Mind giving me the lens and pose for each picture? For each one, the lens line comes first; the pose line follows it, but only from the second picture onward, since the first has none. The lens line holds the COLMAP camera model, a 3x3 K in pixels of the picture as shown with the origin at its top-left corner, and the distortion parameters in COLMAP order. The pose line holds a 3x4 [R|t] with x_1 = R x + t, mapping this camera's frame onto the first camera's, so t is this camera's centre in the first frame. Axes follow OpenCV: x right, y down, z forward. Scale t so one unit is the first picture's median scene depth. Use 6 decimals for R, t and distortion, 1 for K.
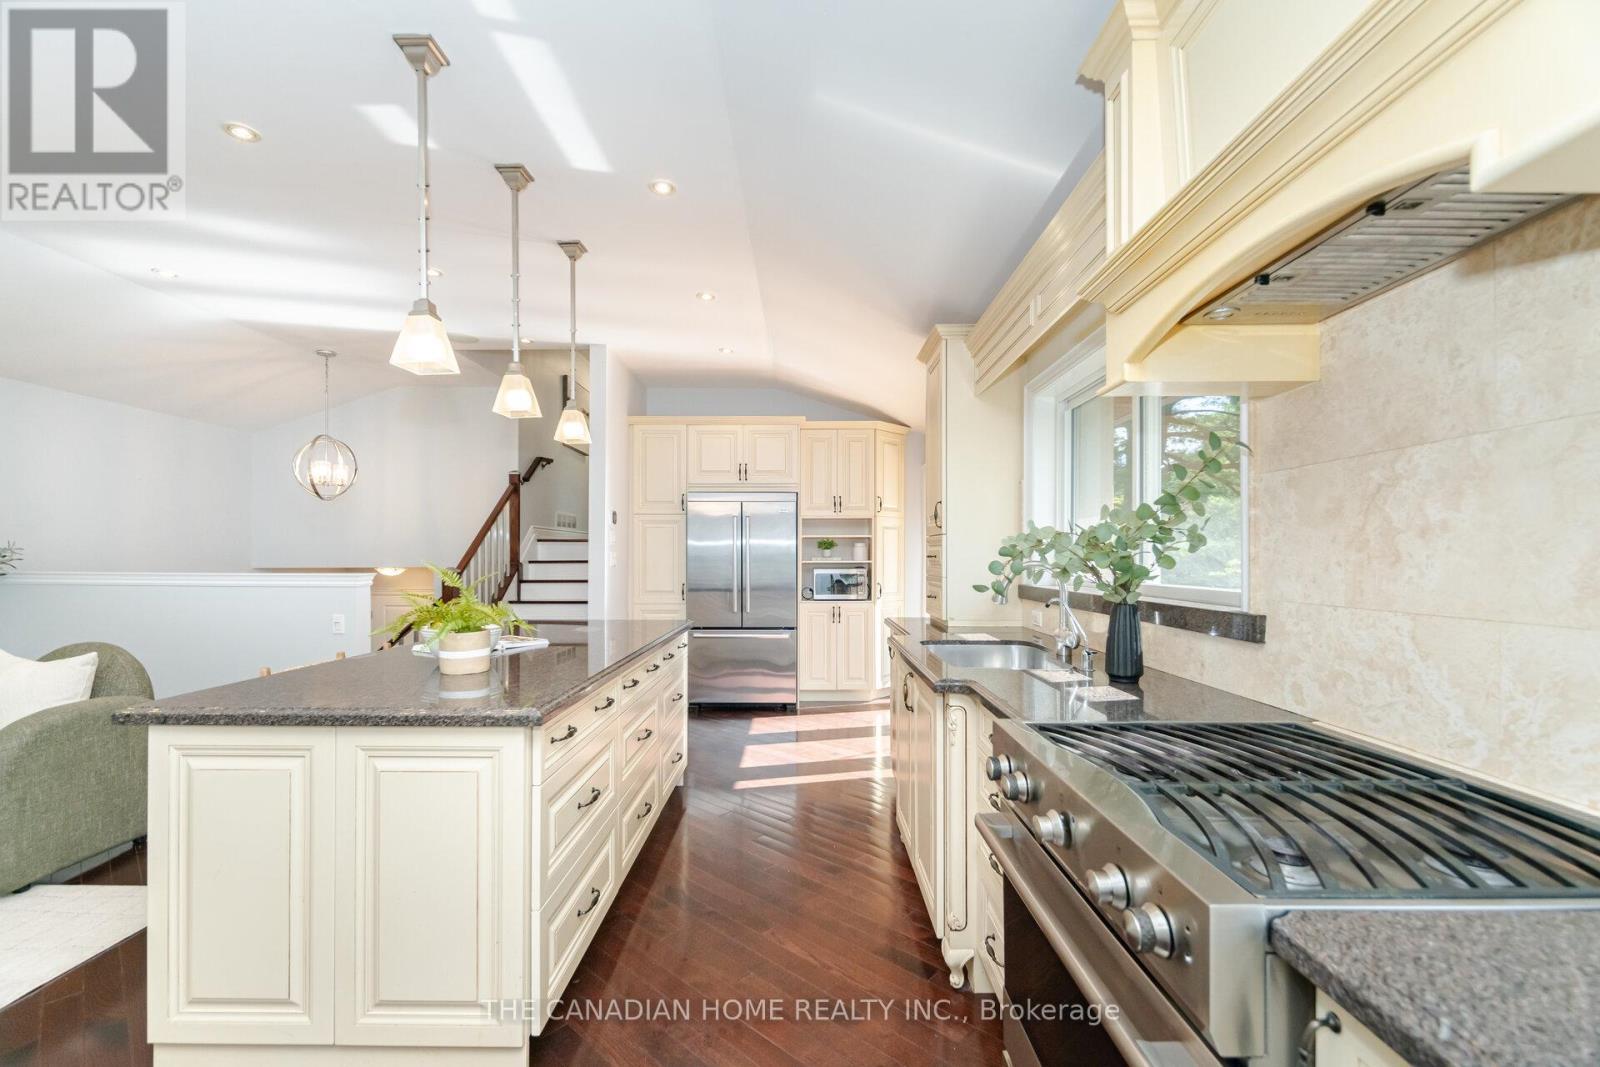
lens RADIAL K [[661.9, 0, 801.8], [0, 661.9, 538.7], [0, 0, 1]] dist [0.000963, -0.005775]
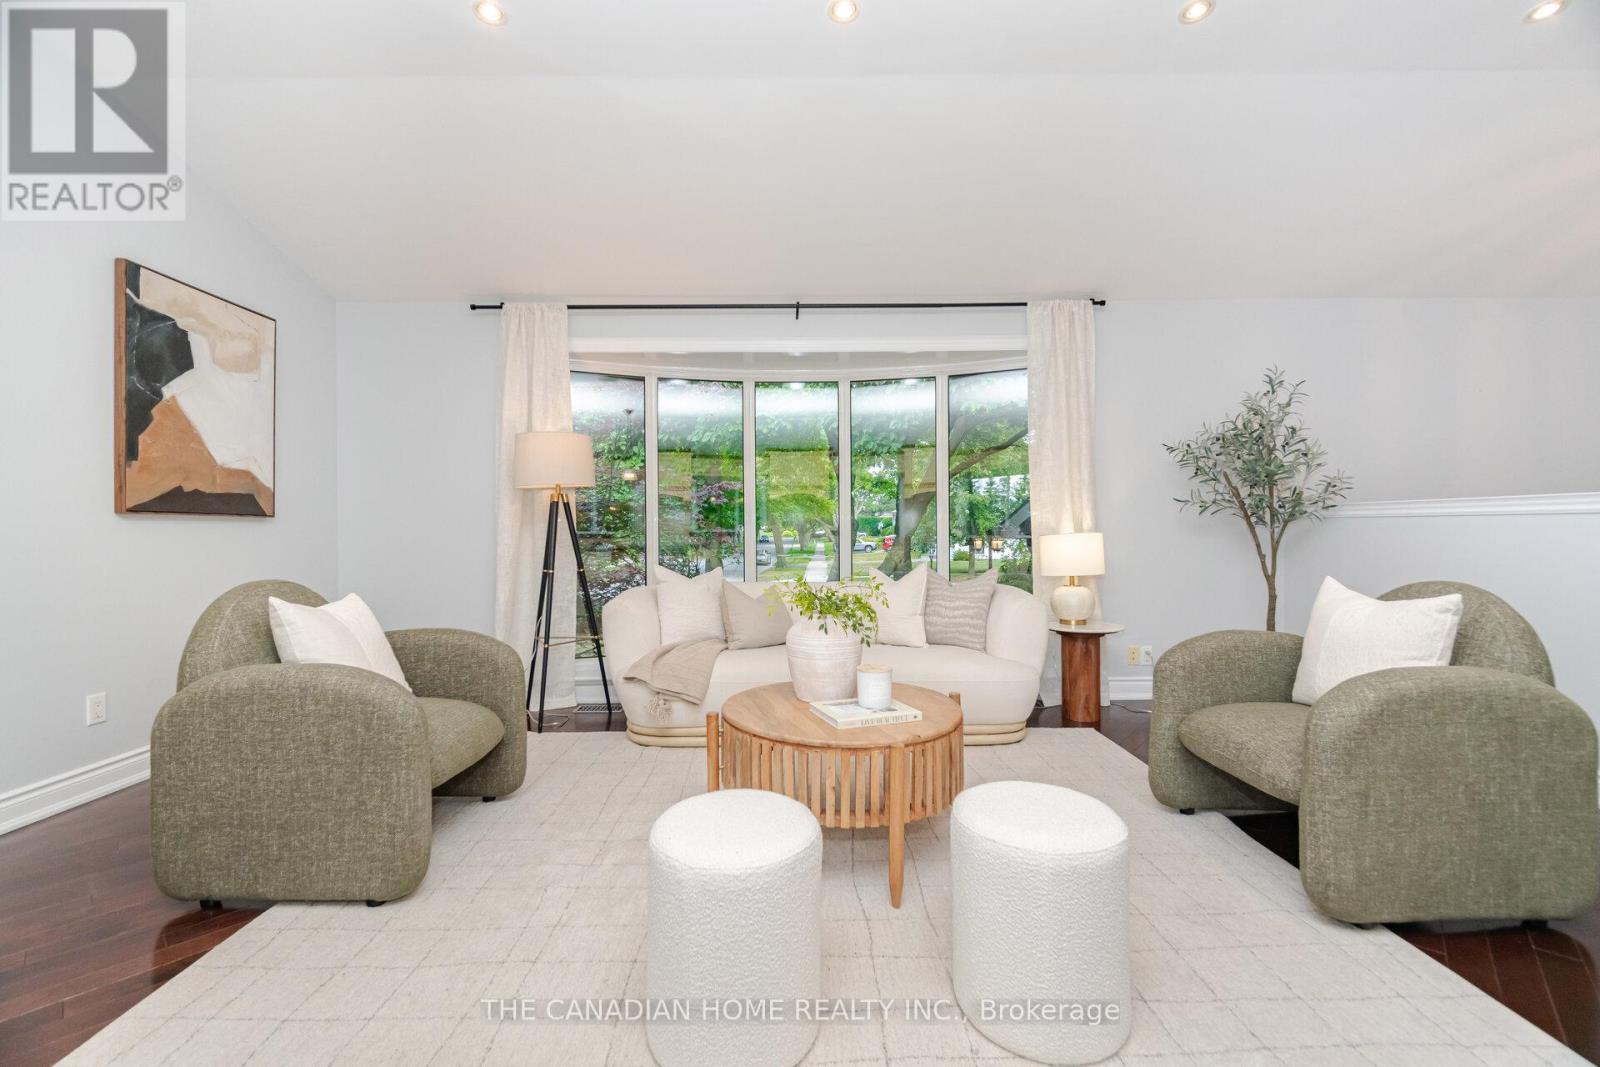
lens RADIAL K [[661.9, 0, 801.8], [0, 661.9, 538.7], [0, 0, 1]] dist [0.000963, -0.005775]
pose [[0.014727, 0.014163, -0.999791, -0.462679], [0.028899, 0.999476, 0.014584, 0.094581], [0.999474, -0.029108, 0.014310, 0.368014]]
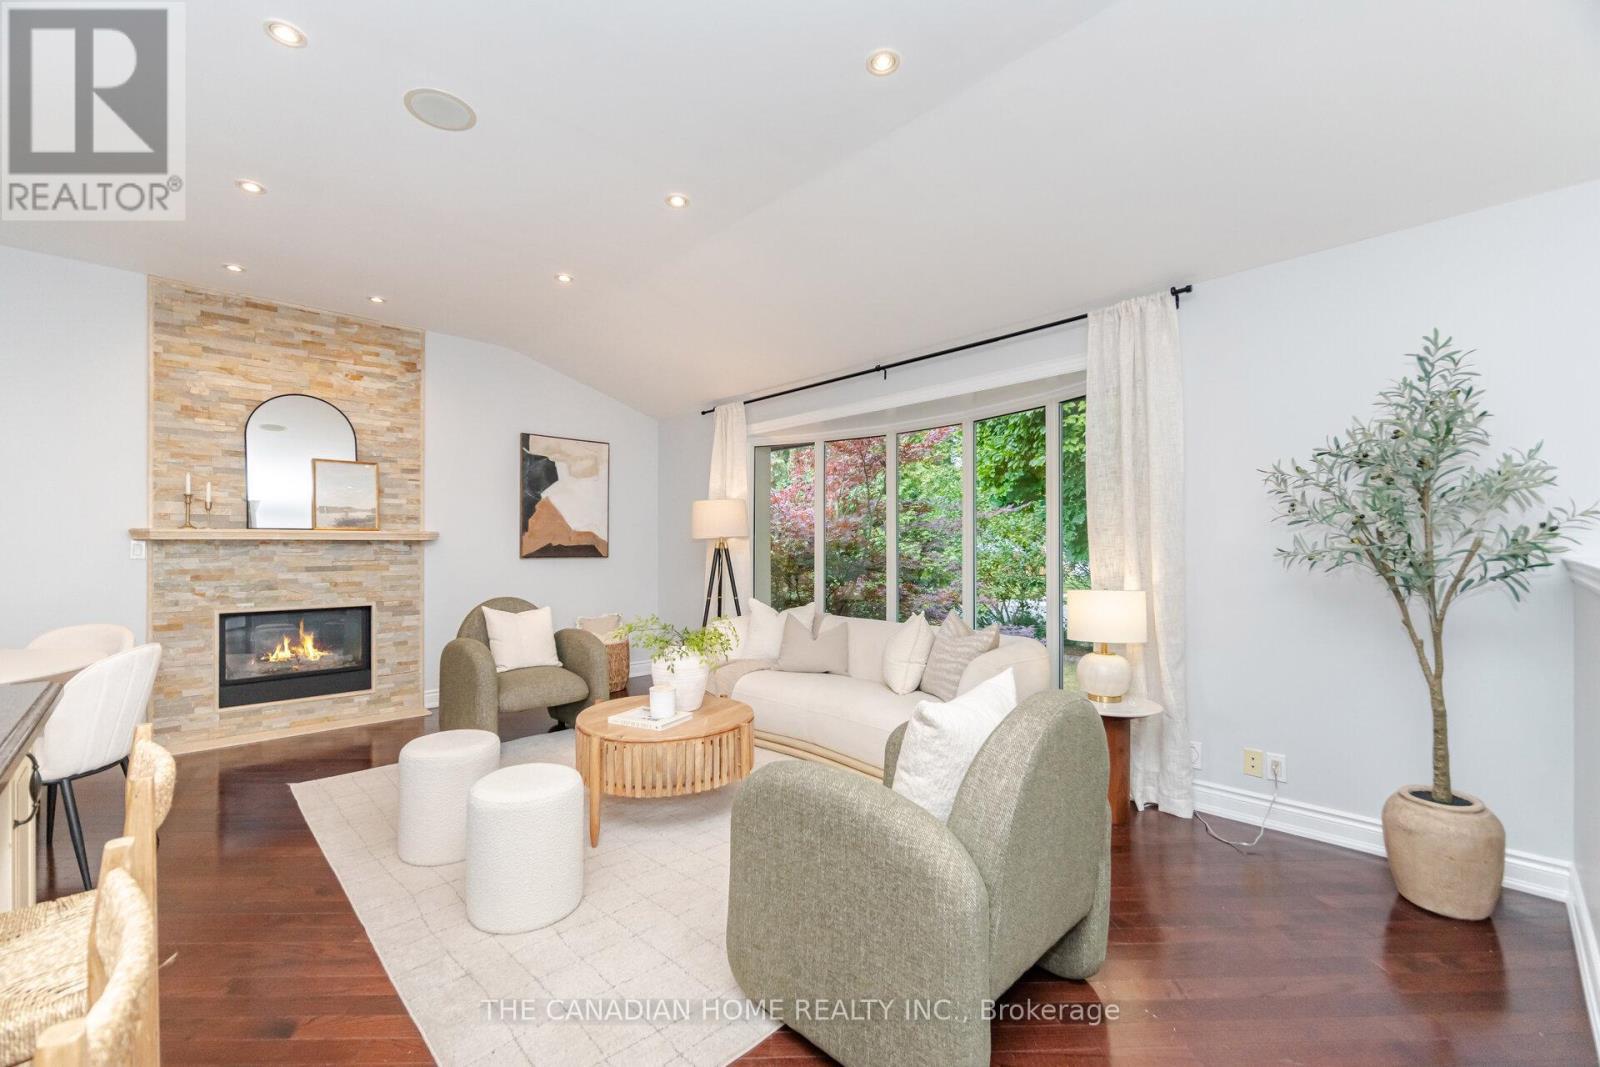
lens RADIAL K [[668.3, 0, 790.8], [0, 668.3, 544.3], [0, 0, 1]] dist [-0.000935, -0.000362]
pose [[-0.721687, -0.000959, -0.692218, -0.656895], [0.019489, 0.999575, -0.021703, 0.057635], [0.691945, -0.029153, -0.721362, 1.413502]]
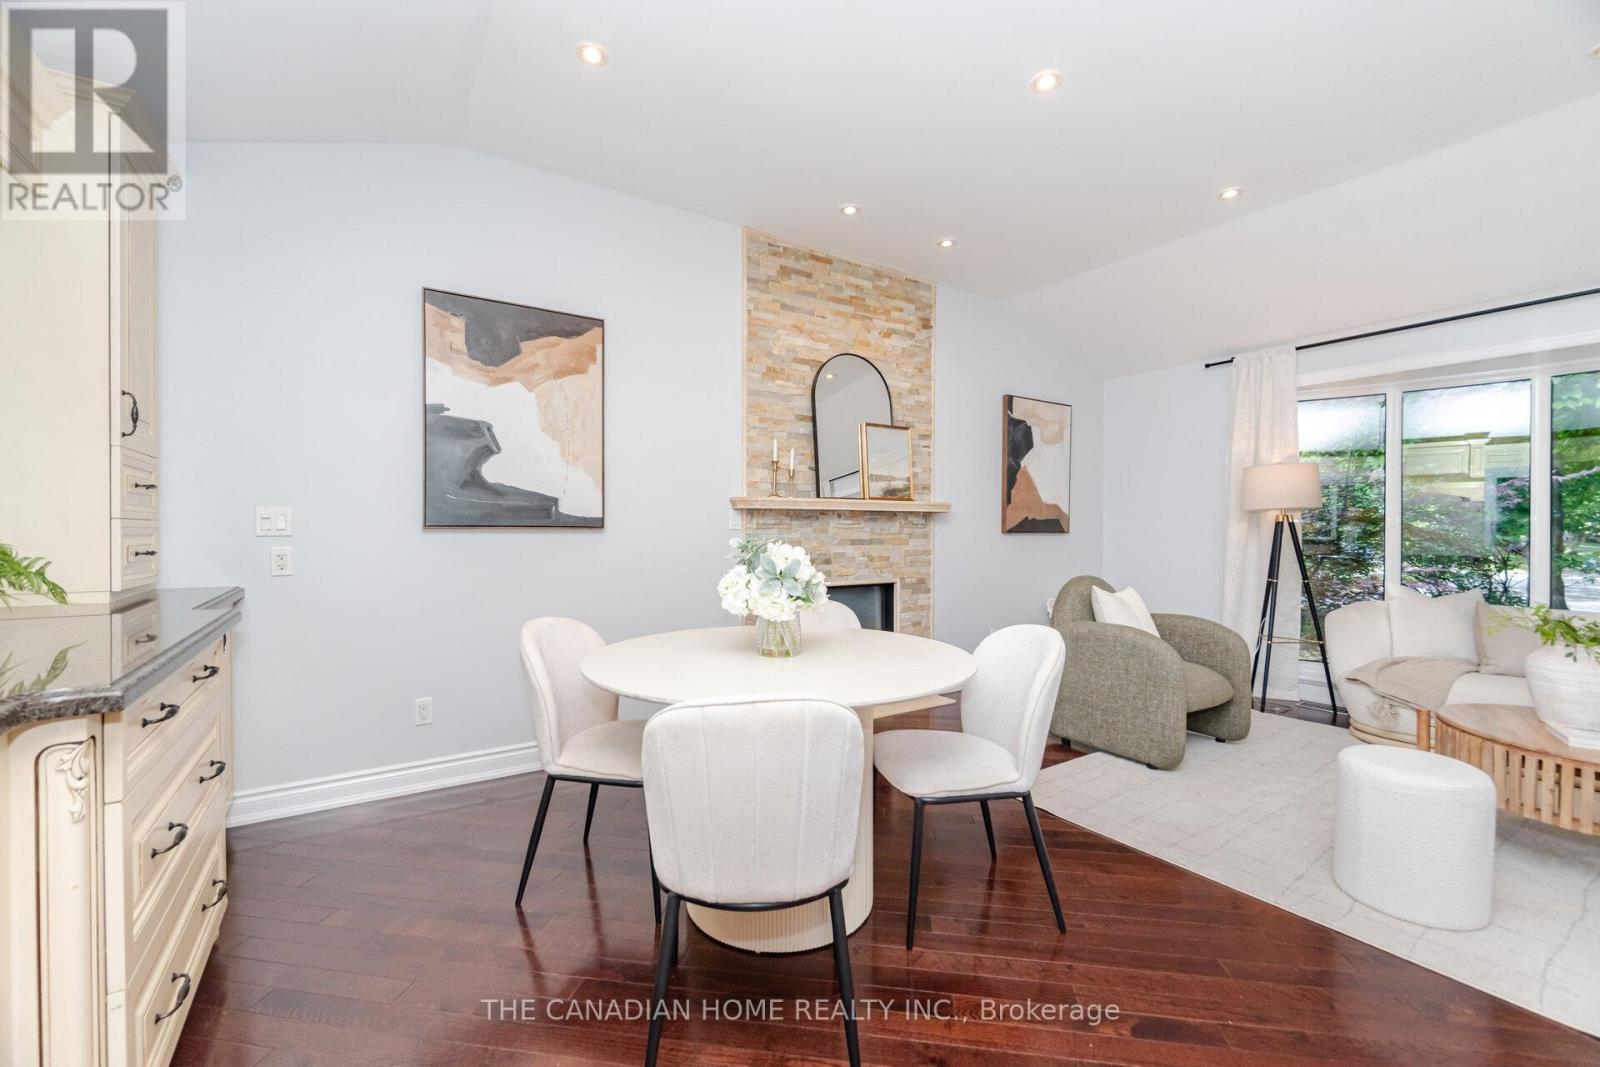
lens RADIAL K [[651.5, 0, 795.8], [0, 651.5, 533.4], [0, 0, 1]] dist [0.001907, -0.005435]
pose [[-0.834131, 0.003160, -0.551558, 0.015140], [0.012860, 0.999823, -0.013720, 0.058369], [0.551417, -0.018537, -0.834024, 0.549853]]
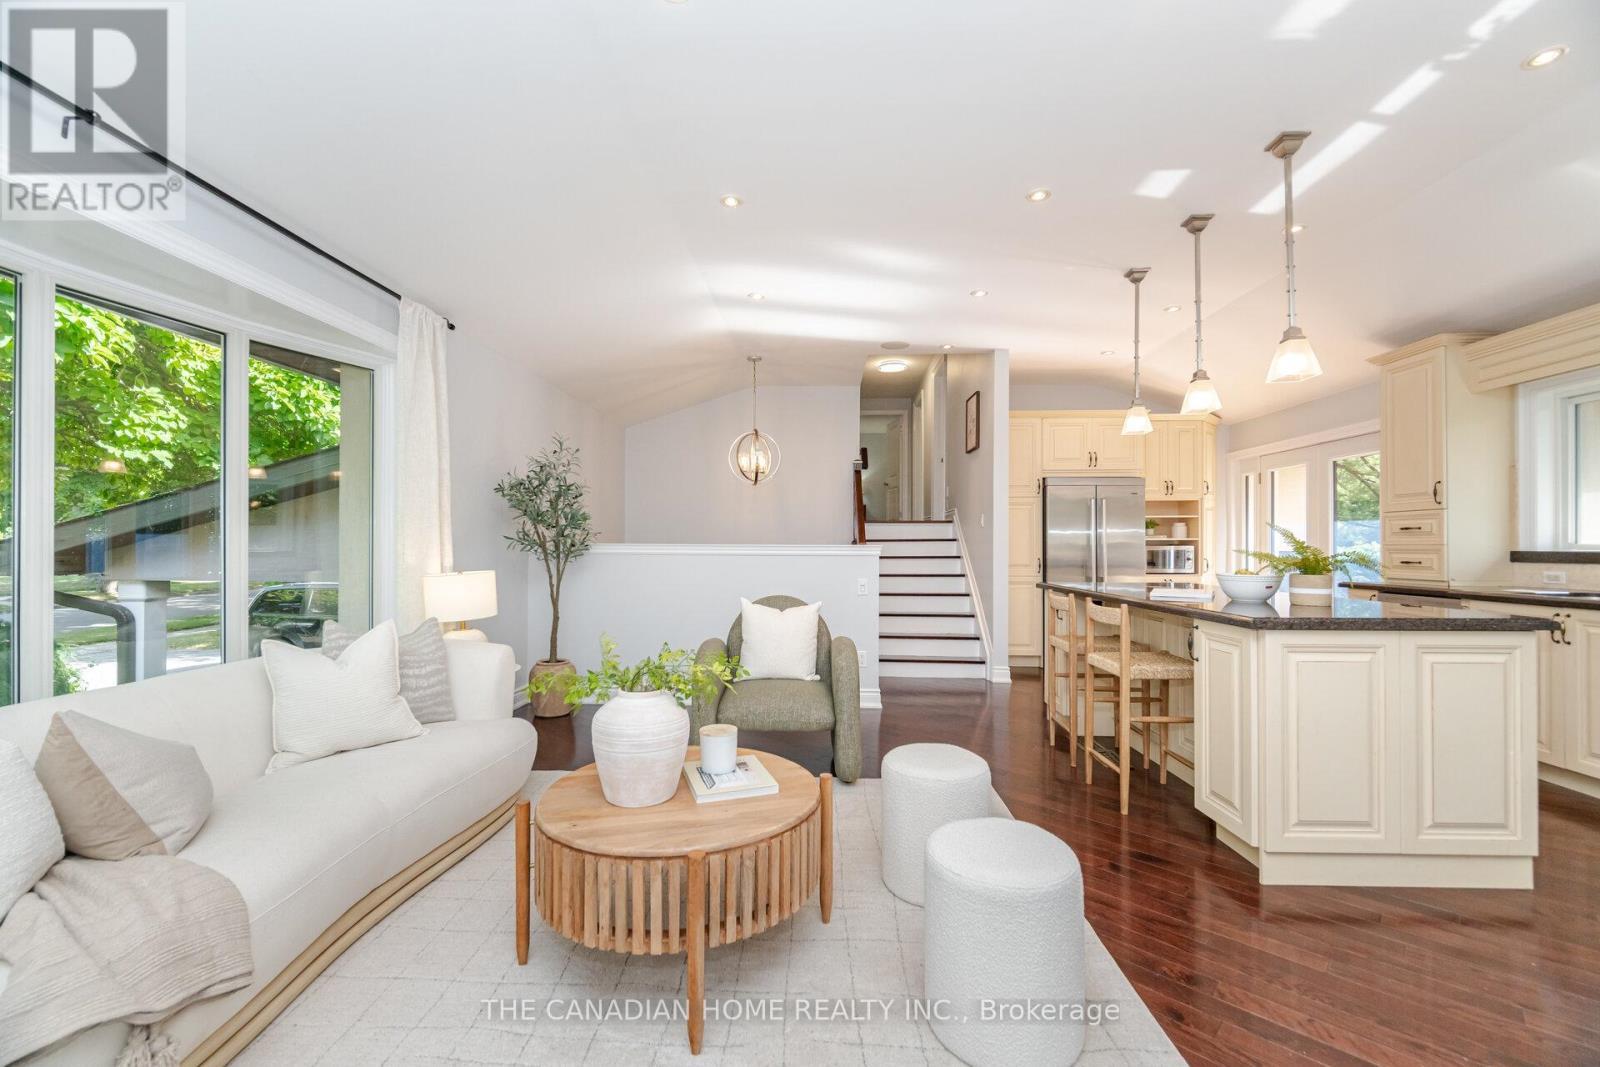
lens RADIAL K [[647.2, 0, 793.0], [0, 647.2, 540.5], [0, 0, 1]] dist [0.000554, 0.000050]
pose [[0.999527, 0.000808, -0.030749, -1.171682], [-0.000241, 0.999830, 0.018461, 0.035263], [0.030758, -0.018445, 0.999357, -0.260226]]
